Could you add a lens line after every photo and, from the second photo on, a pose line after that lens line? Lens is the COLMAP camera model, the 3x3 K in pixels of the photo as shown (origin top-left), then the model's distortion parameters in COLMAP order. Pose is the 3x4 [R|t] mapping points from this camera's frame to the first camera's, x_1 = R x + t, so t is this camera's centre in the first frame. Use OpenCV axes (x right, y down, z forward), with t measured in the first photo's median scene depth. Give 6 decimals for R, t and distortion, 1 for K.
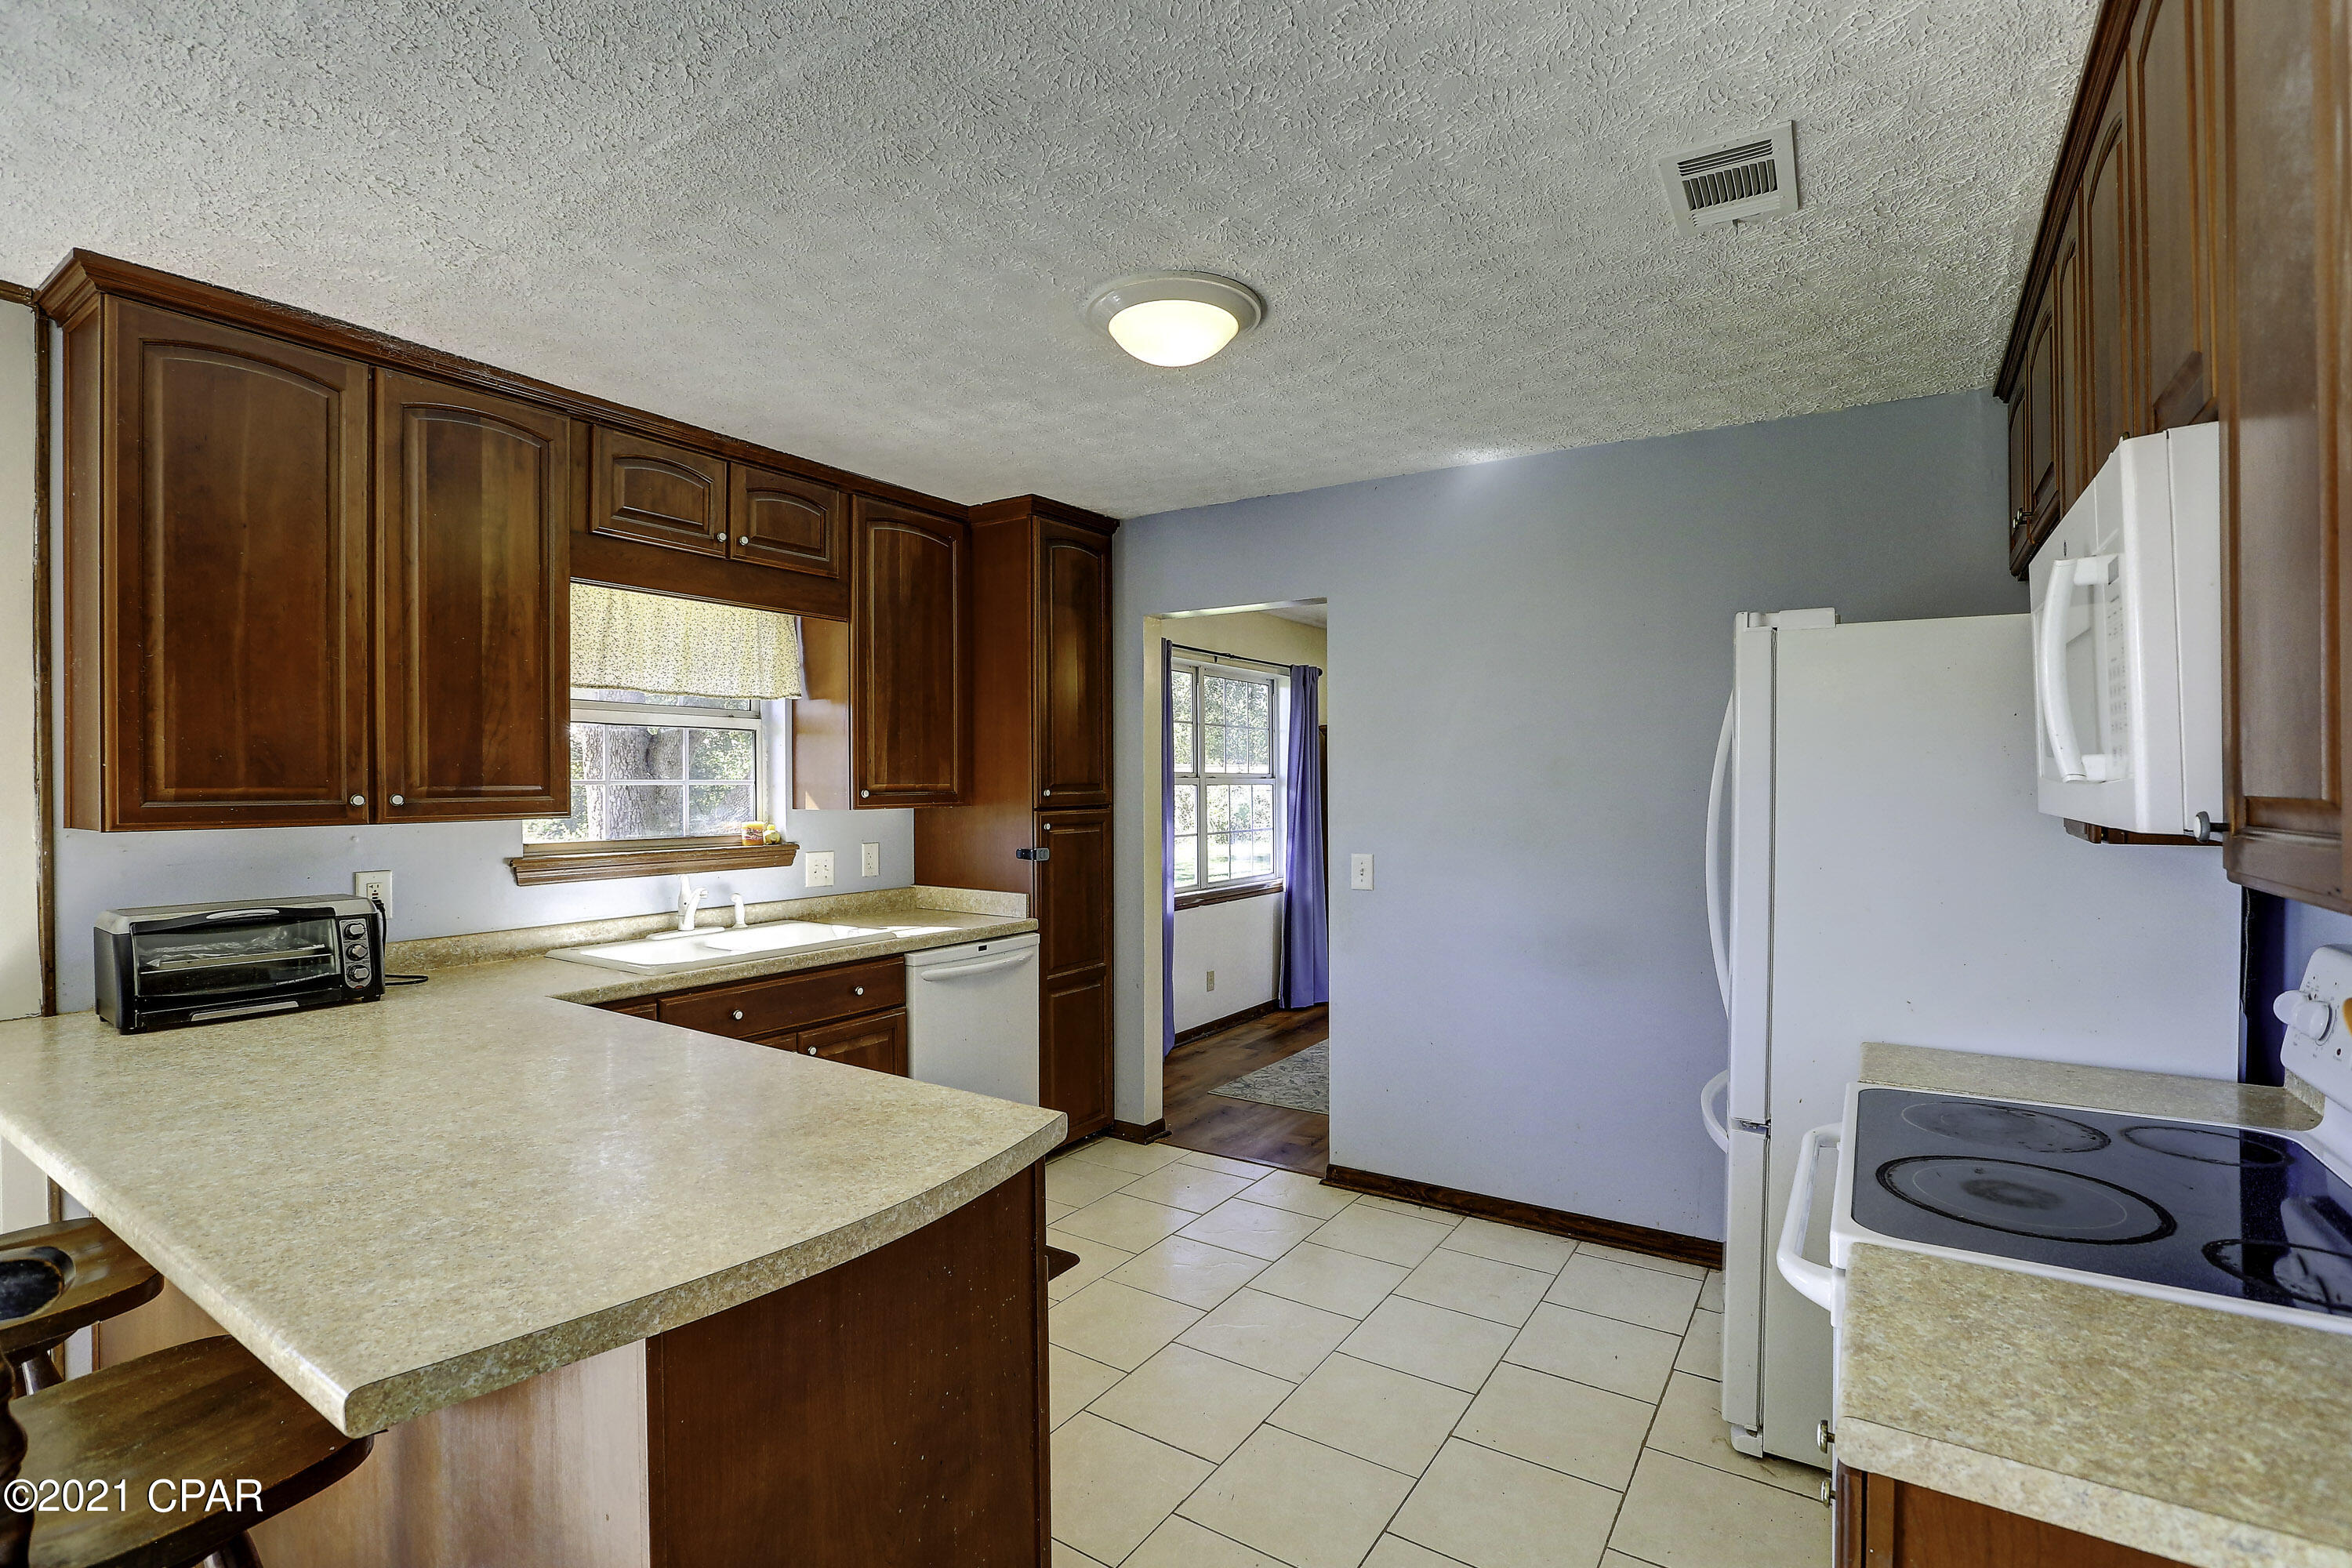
lens RADIAL K [[1086.2, 0, 1158.7], [0, 1086.2, 784.1], [0, 0, 1]] dist [-0.035089, 0.003997]
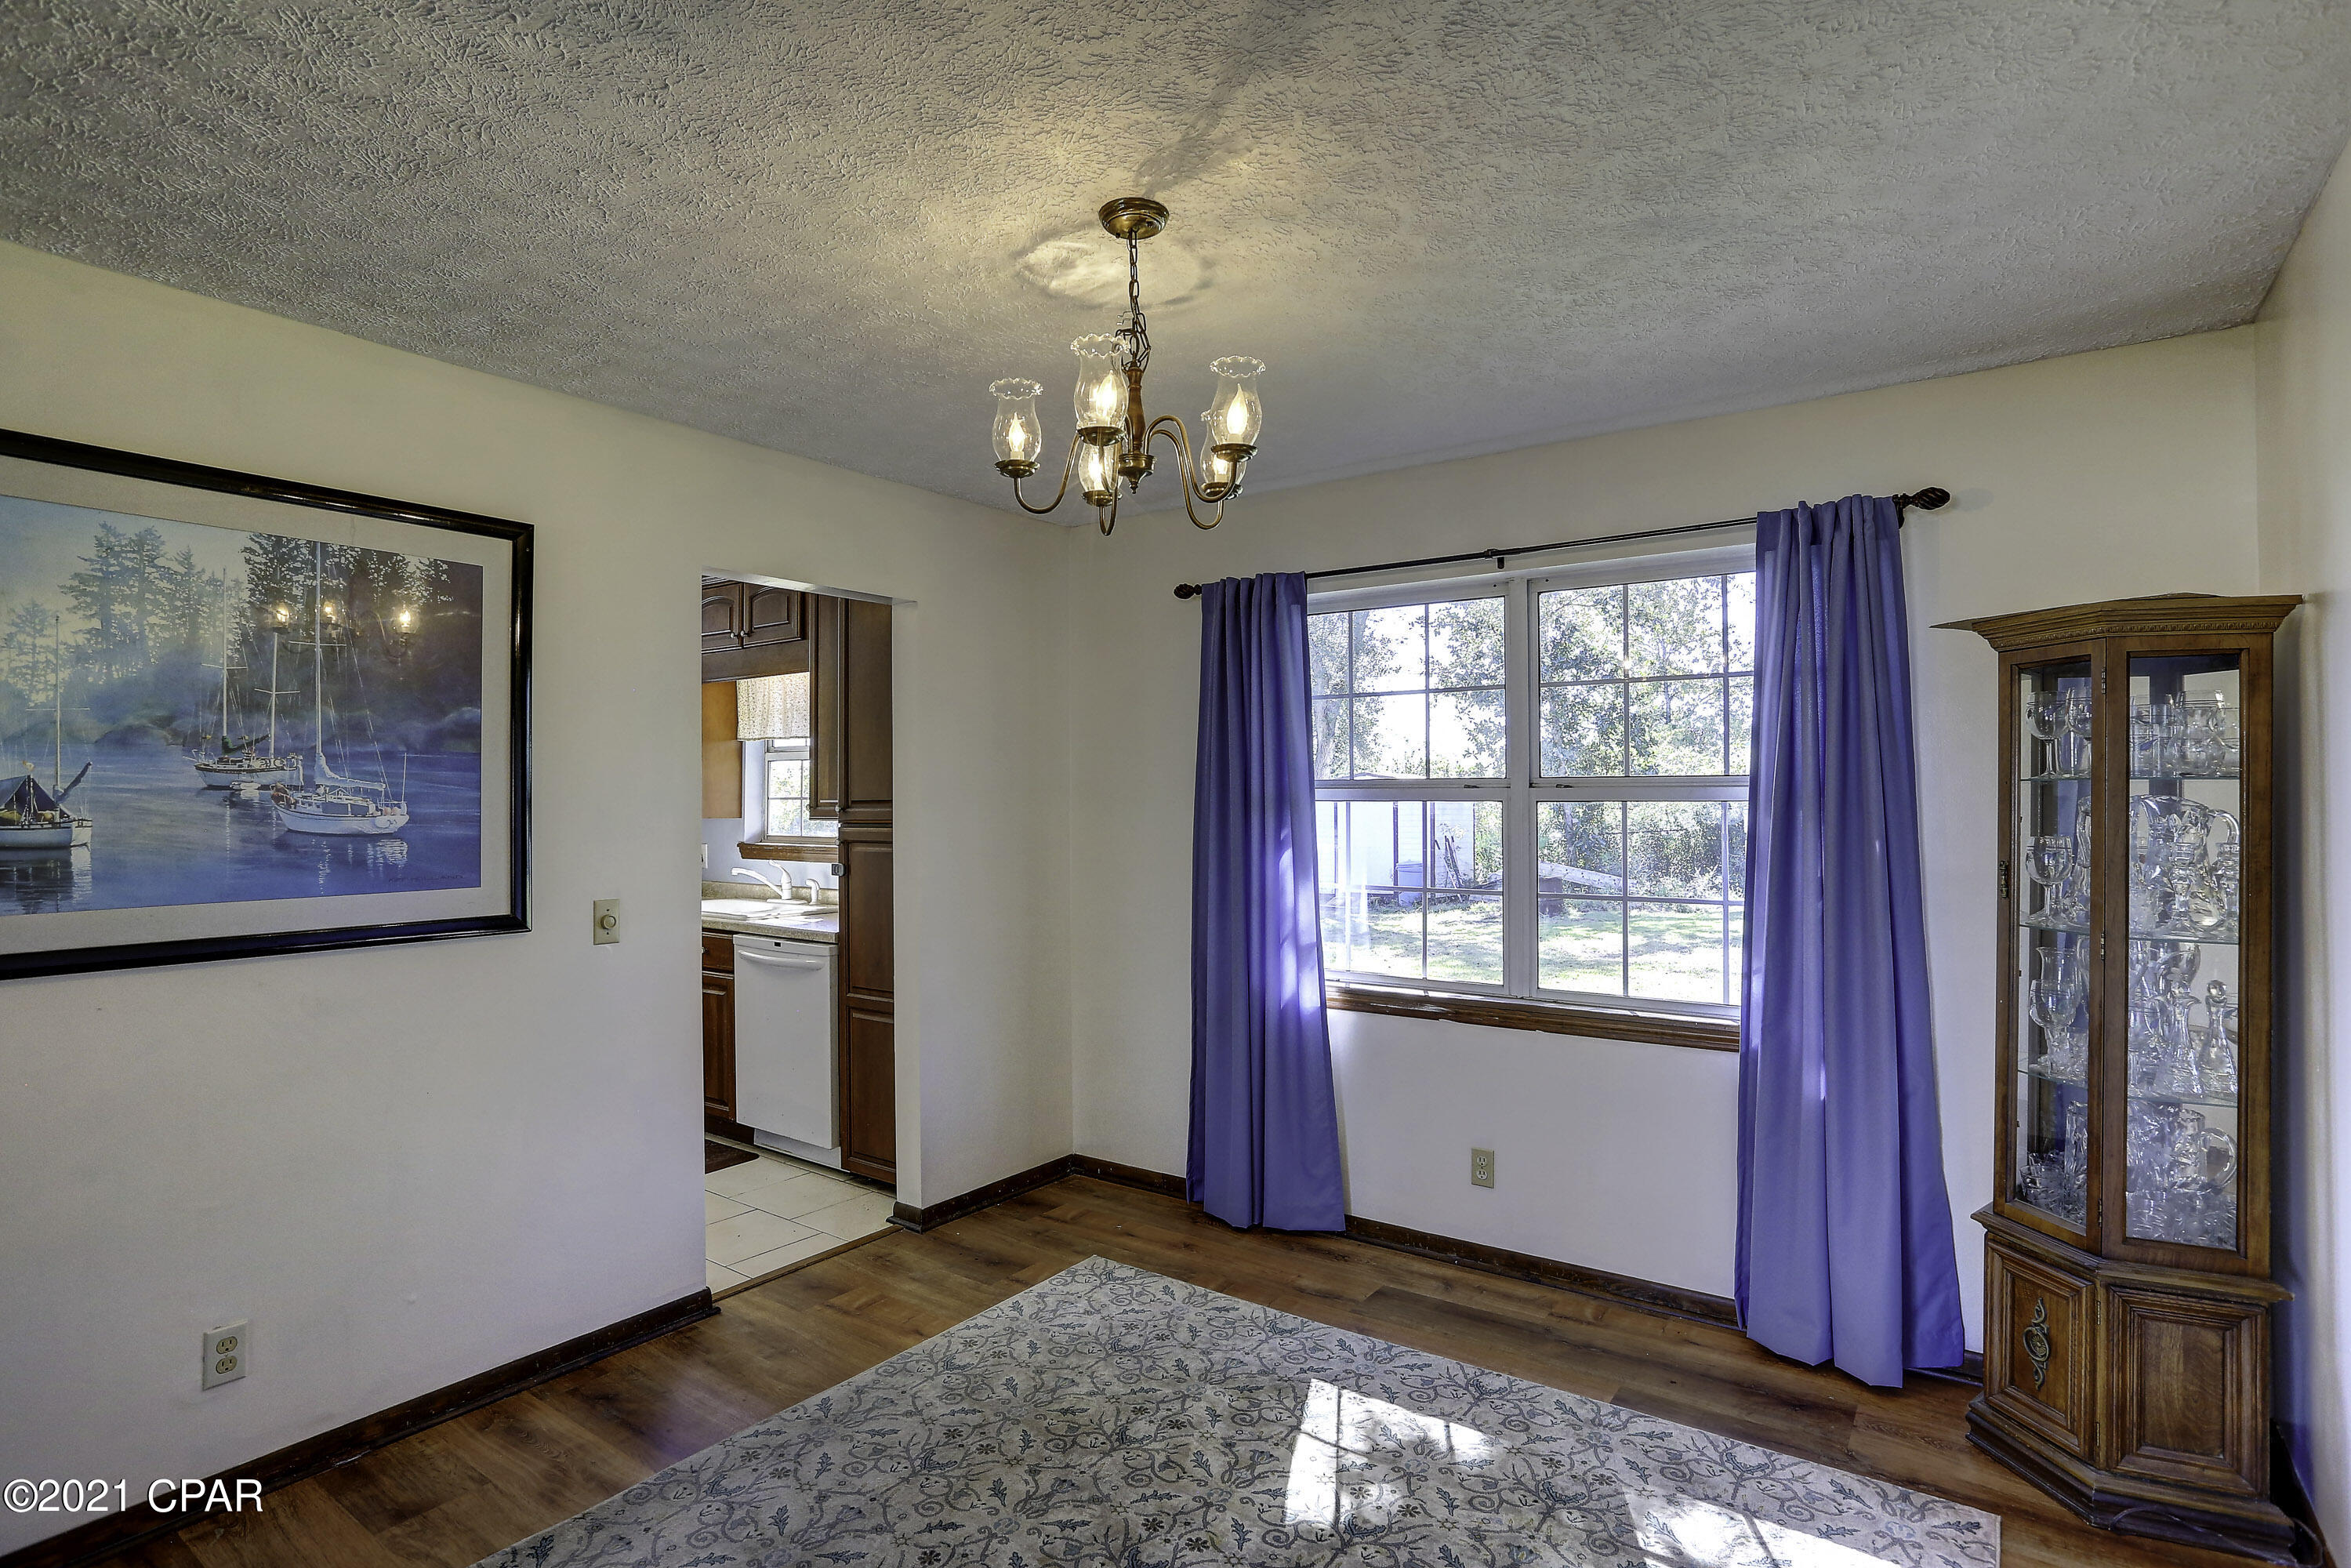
lens RADIAL K [[1188.7, 0, 1185.1], [0, 1188.7, 790.7], [0, 0, 1]] dist [-0.008687, 0.001282]
pose [[-0.030725, -0.005080, -0.999515, 0.668895], [0.000923, 0.999987, -0.005111, -0.002088], [0.999527, -0.001080, -0.030720, 0.916096]]
